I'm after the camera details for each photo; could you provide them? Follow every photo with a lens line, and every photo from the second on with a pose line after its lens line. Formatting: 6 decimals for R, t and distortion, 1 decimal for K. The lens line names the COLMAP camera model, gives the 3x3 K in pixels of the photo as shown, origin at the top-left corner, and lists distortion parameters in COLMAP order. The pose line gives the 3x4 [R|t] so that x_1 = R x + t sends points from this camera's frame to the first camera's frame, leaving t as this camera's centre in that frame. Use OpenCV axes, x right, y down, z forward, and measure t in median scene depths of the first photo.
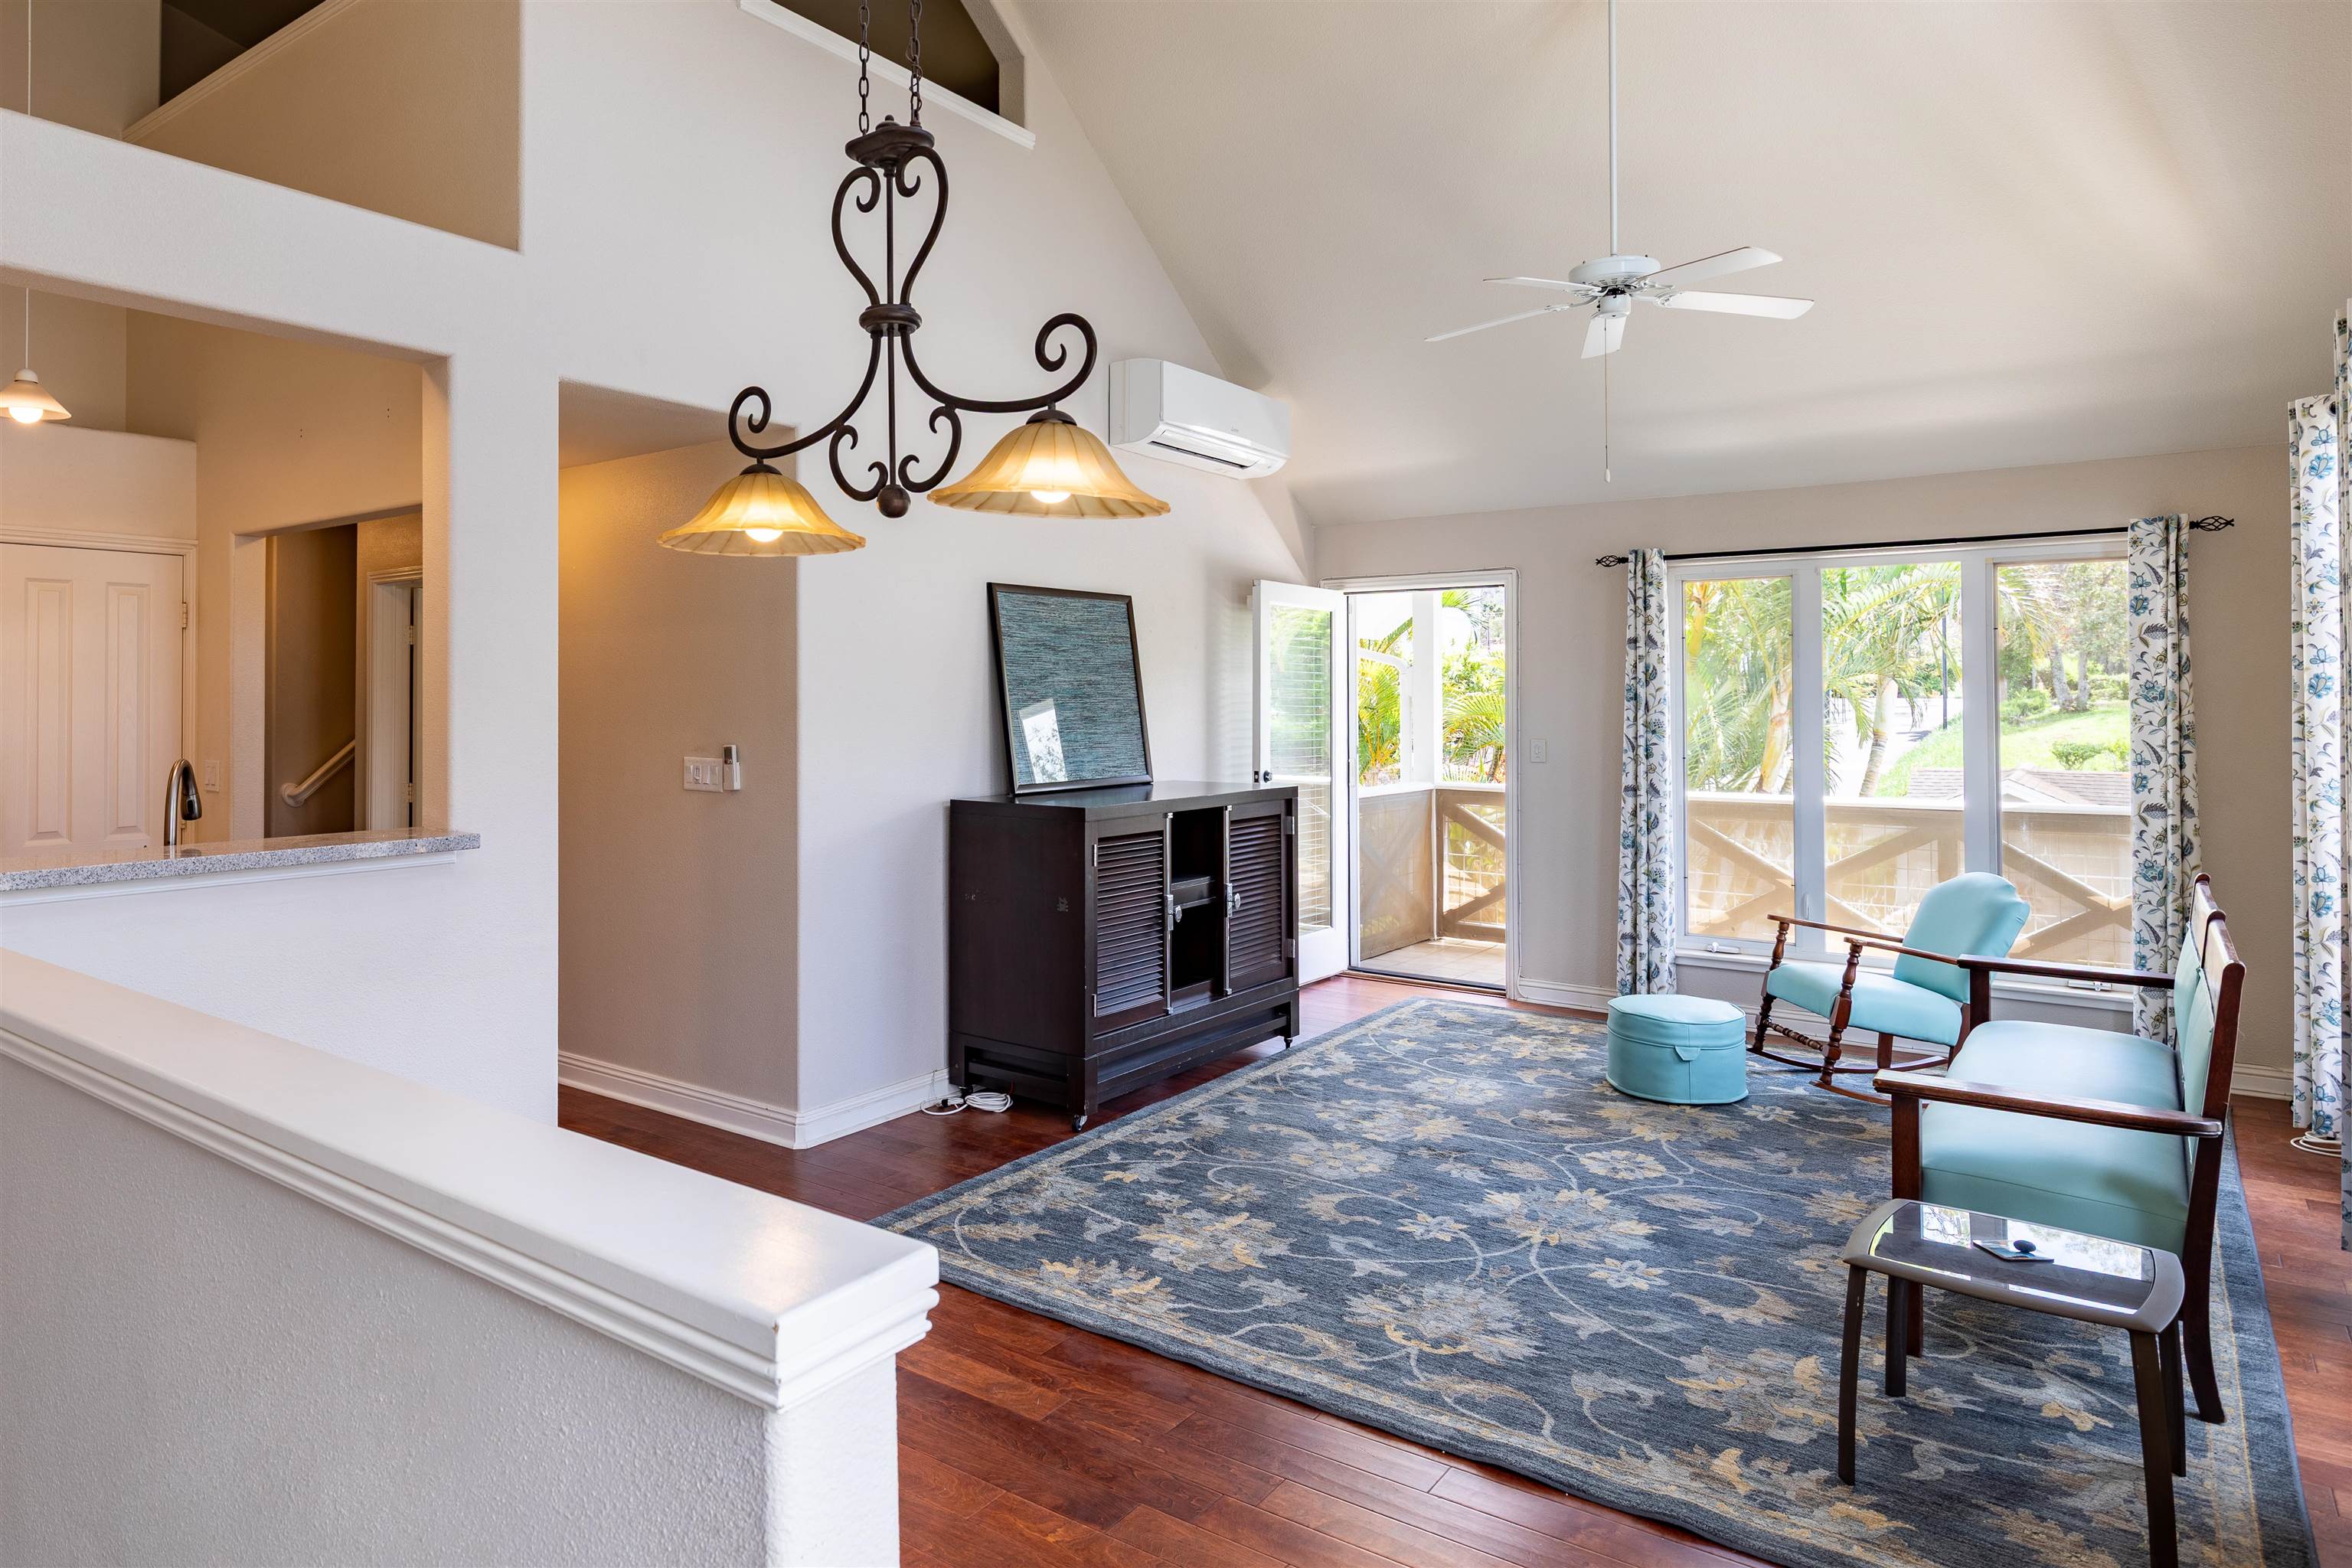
lens RADIAL K [[1398.1, 0, 1012.6], [0, 1398.1, 670.2], [0, 0, 1]] dist [-0.001817, 0.000952]
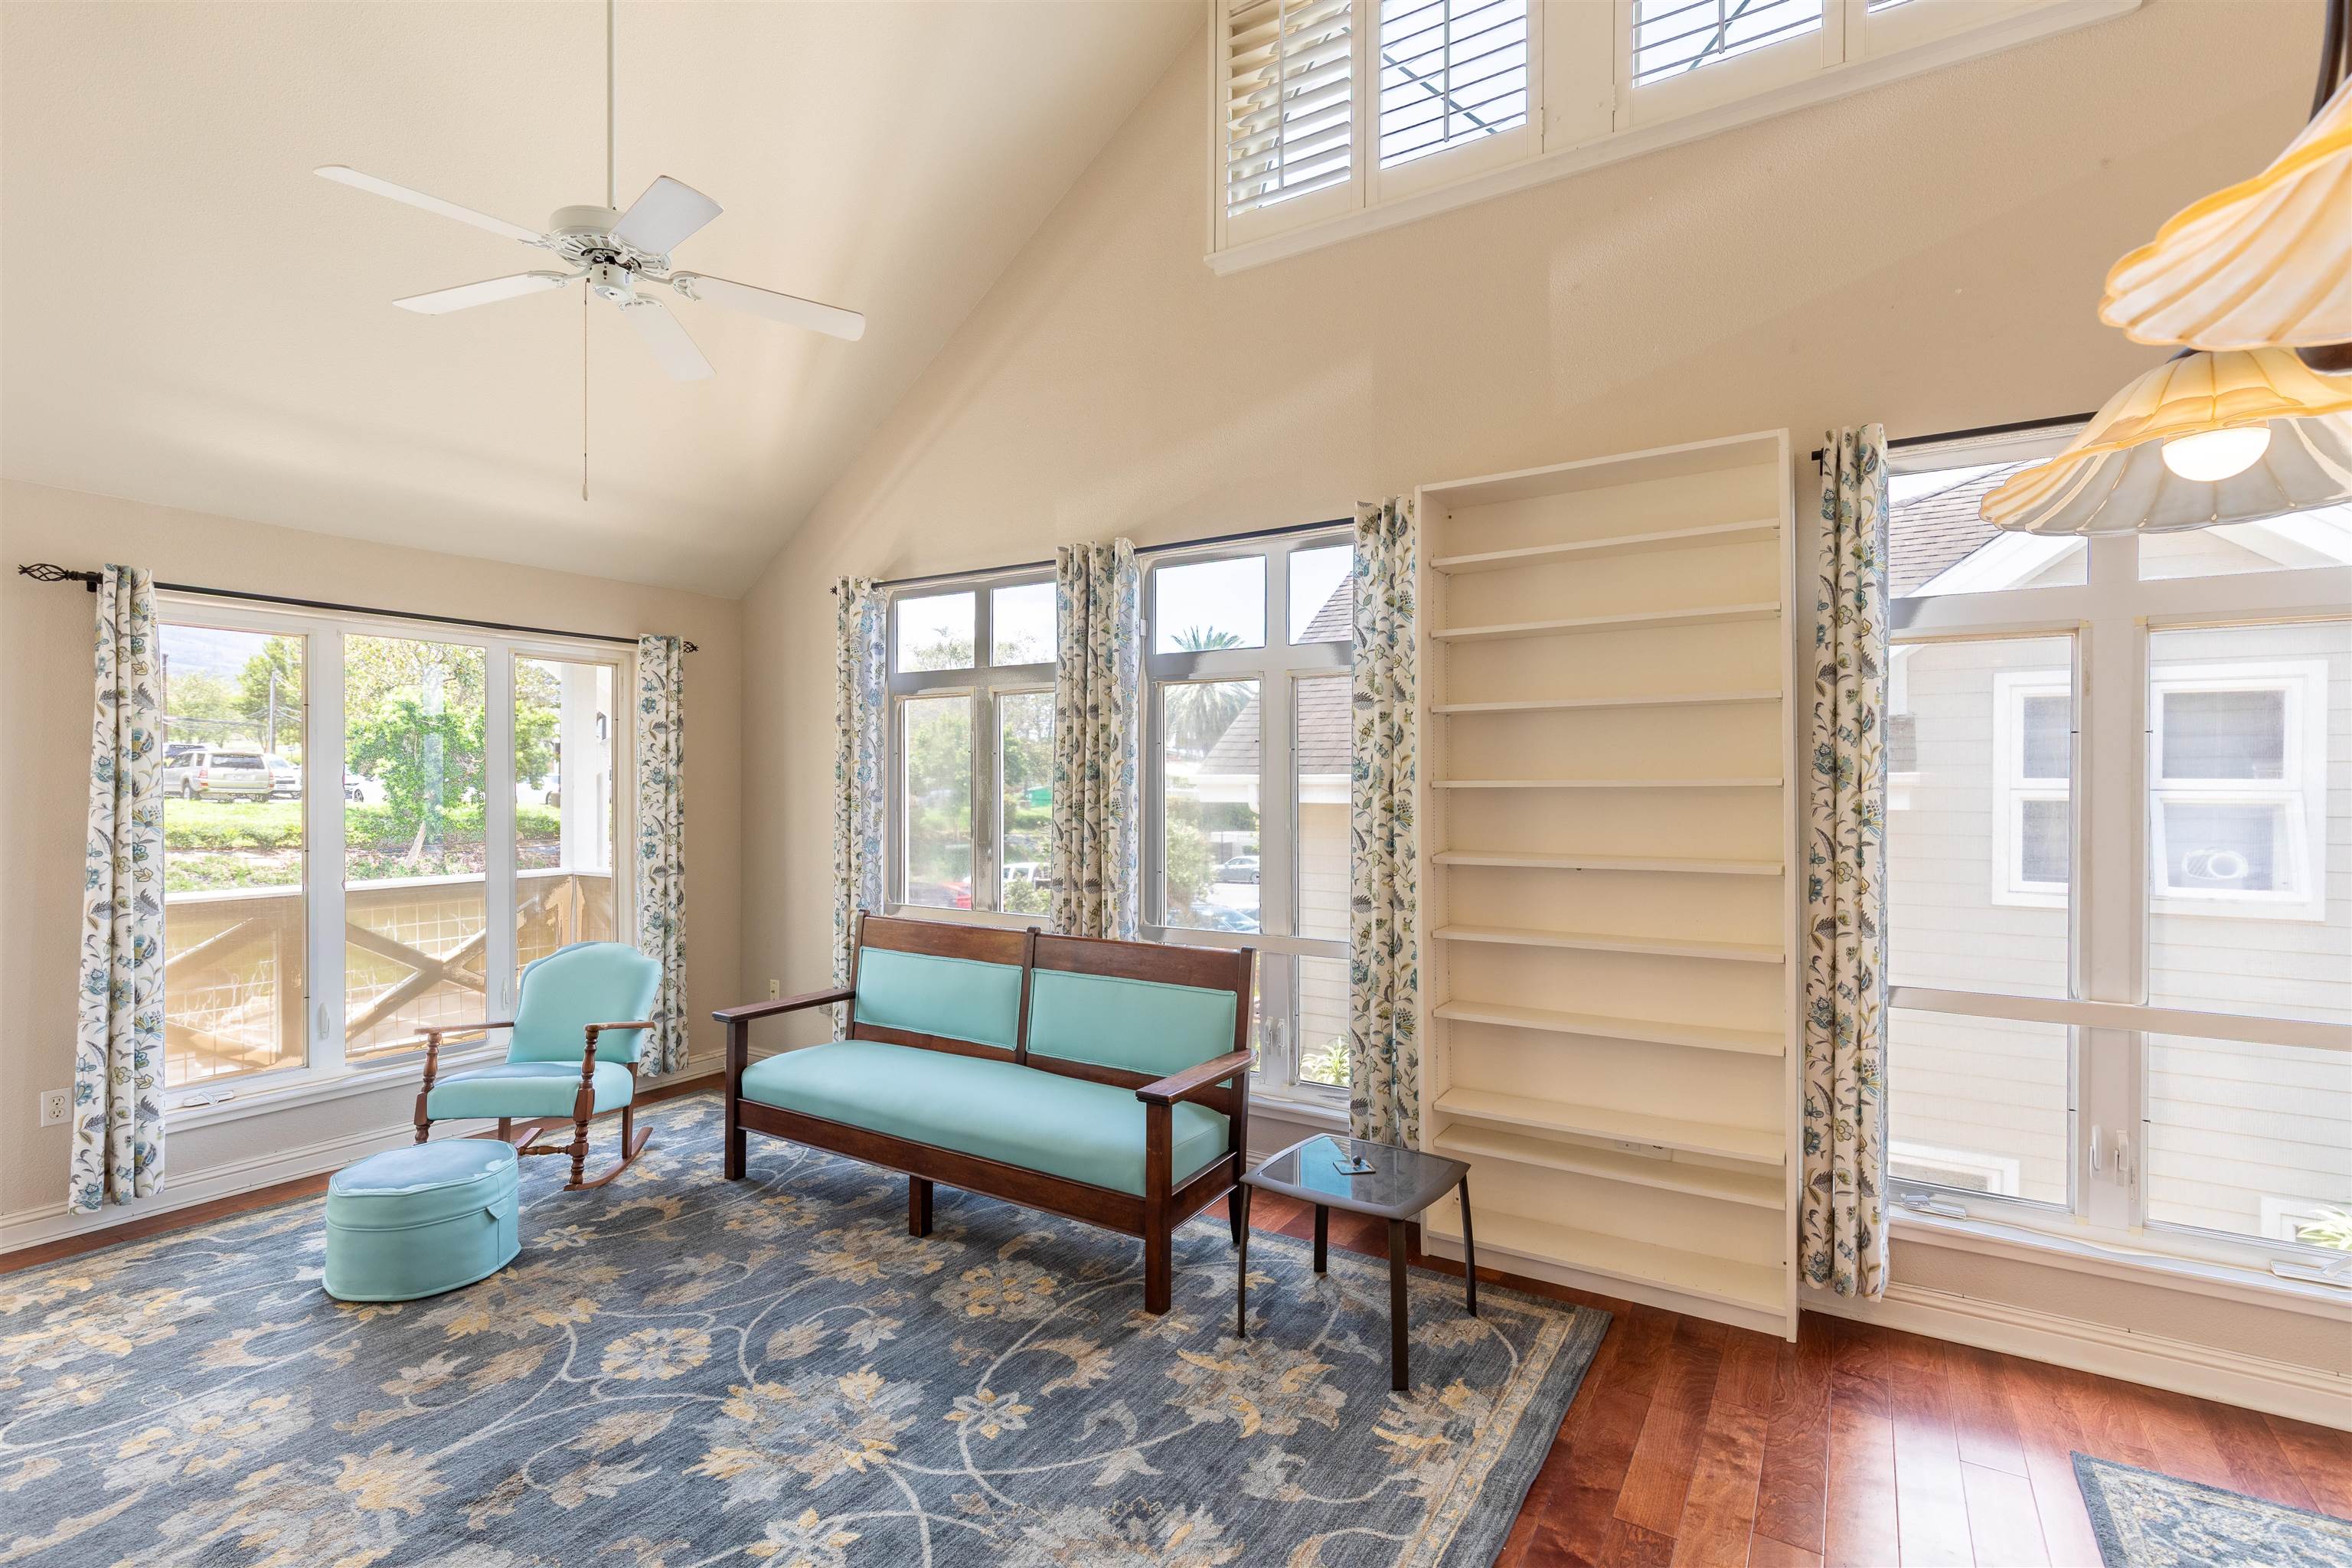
lens RADIAL K [[1094.4, 0, 1134.1], [0, 1094.4, 791.5], [0, 0, 1]] dist [0.009706, -0.001715]
pose [[-0.096407, -0.005737, 0.995325, -0.191264], [-0.024512, 0.999694, 0.003388, 0.015479], [-0.995040, -0.024071, -0.096518, 0.674408]]
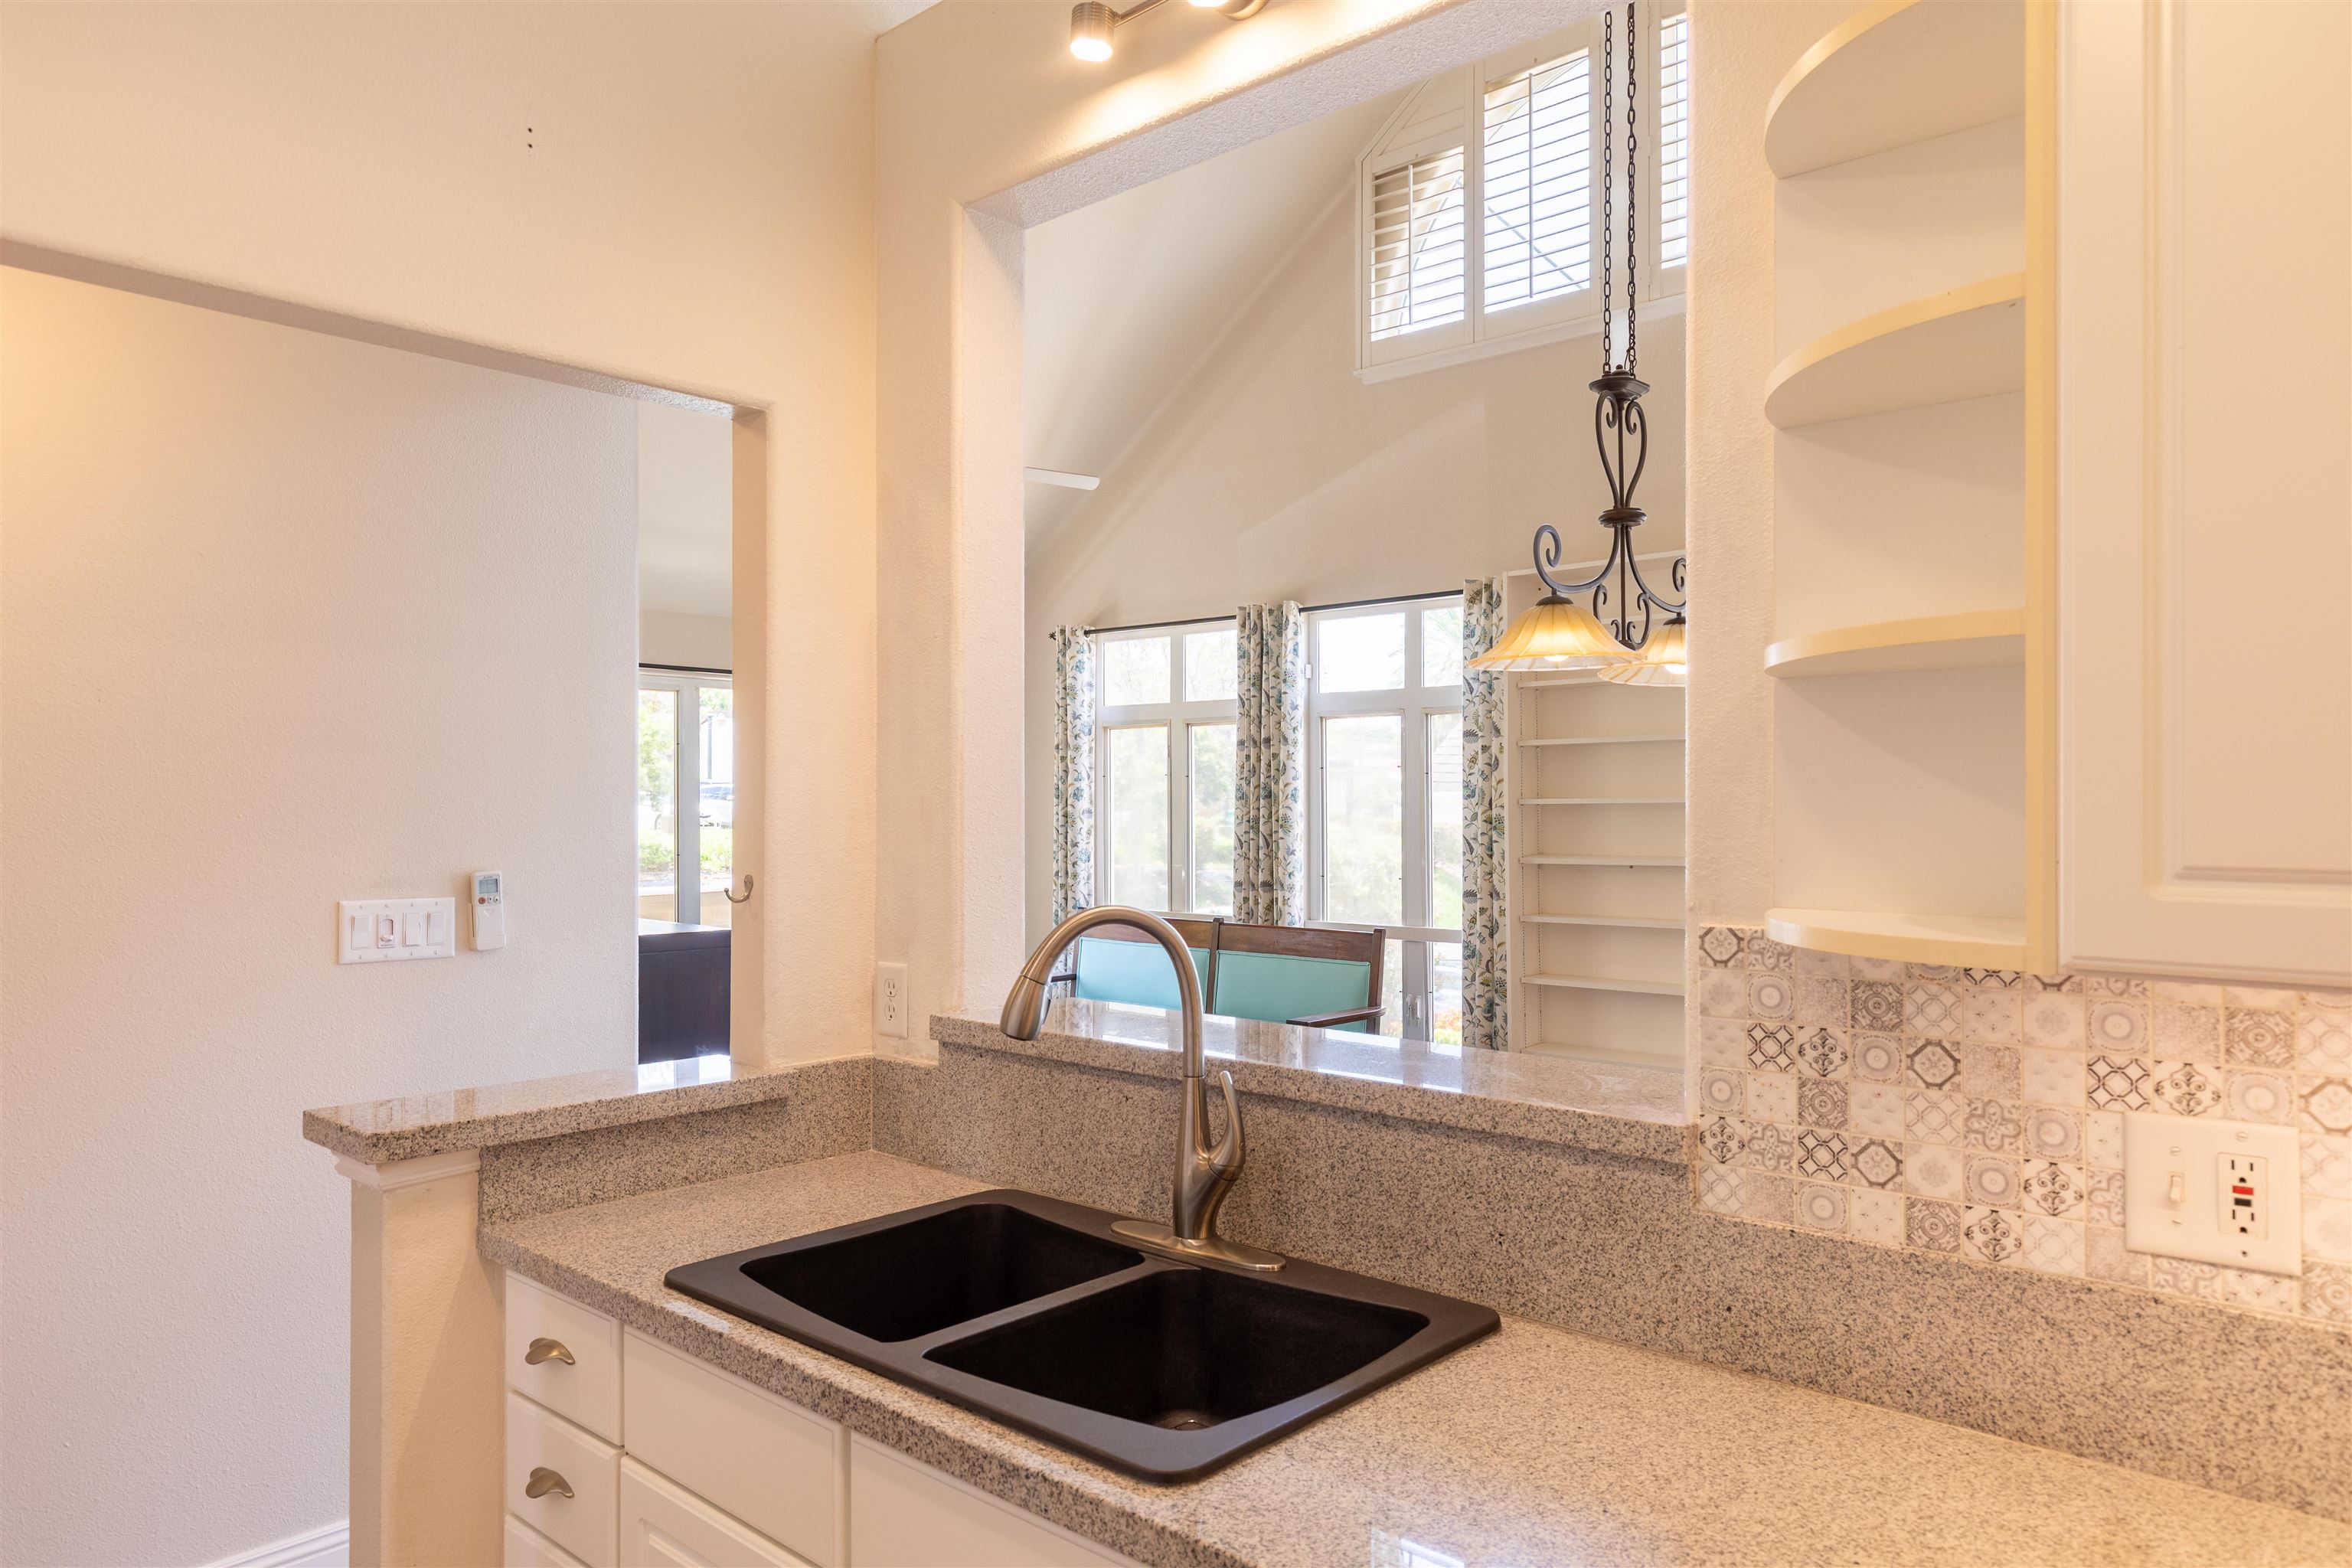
lens RADIAL K [[1489.2, 0, 1170.0], [0, 1489.2, 805.6], [0, 0, 1]] dist [0.002869, 0.000301]
pose [[0.061792, -0.001711, 0.998088, -0.713346], [-0.020696, 0.999781, 0.002996, 0.014165], [-0.997874, -0.020842, 0.061743, 0.631197]]
